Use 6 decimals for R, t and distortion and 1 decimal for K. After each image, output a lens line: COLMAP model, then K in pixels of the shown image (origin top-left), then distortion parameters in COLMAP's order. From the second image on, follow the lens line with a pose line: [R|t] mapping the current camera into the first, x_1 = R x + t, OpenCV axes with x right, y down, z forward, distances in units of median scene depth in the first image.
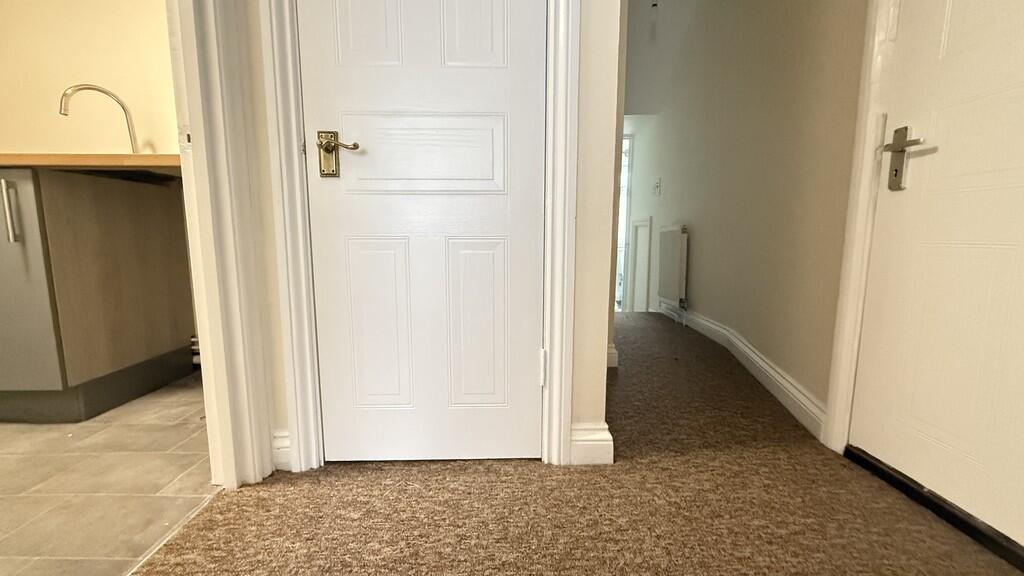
lens RADIAL K [[408.0, 0, 514.7], [0, 408.0, 288.0], [0, 0, 1]] dist [-0.002132, 0.001212]
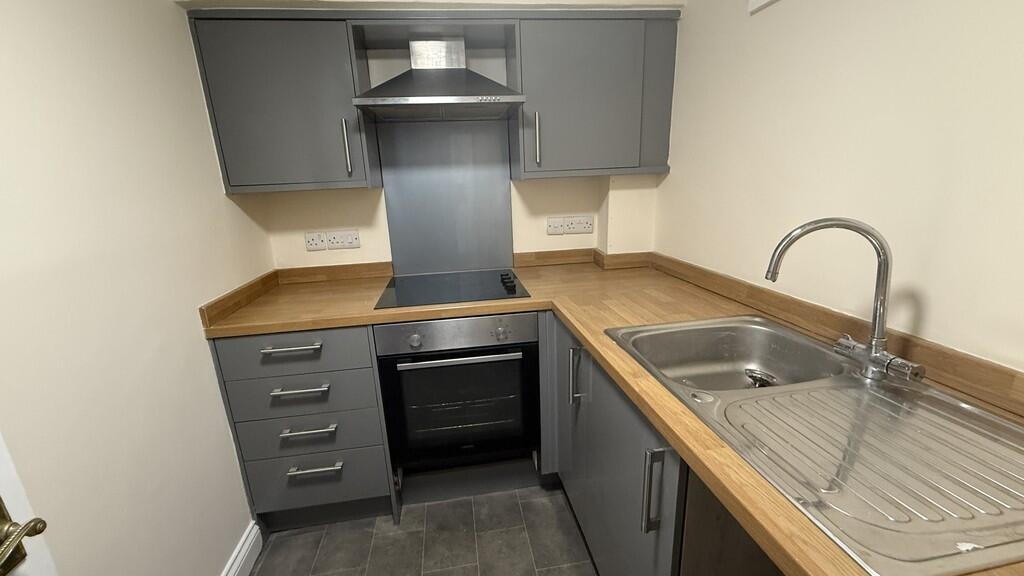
lens RADIAL K [[408.0, 0, 509.5], [0, 408.0, 286.7], [0, 0, 1]] dist [-0.002132, 0.001212]
pose [[0.132142, 0.244304, -0.960653, -0.684126], [-0.086866, 0.968277, 0.234294, -0.597640], [0.987417, 0.052488, 0.149171, 0.628289]]
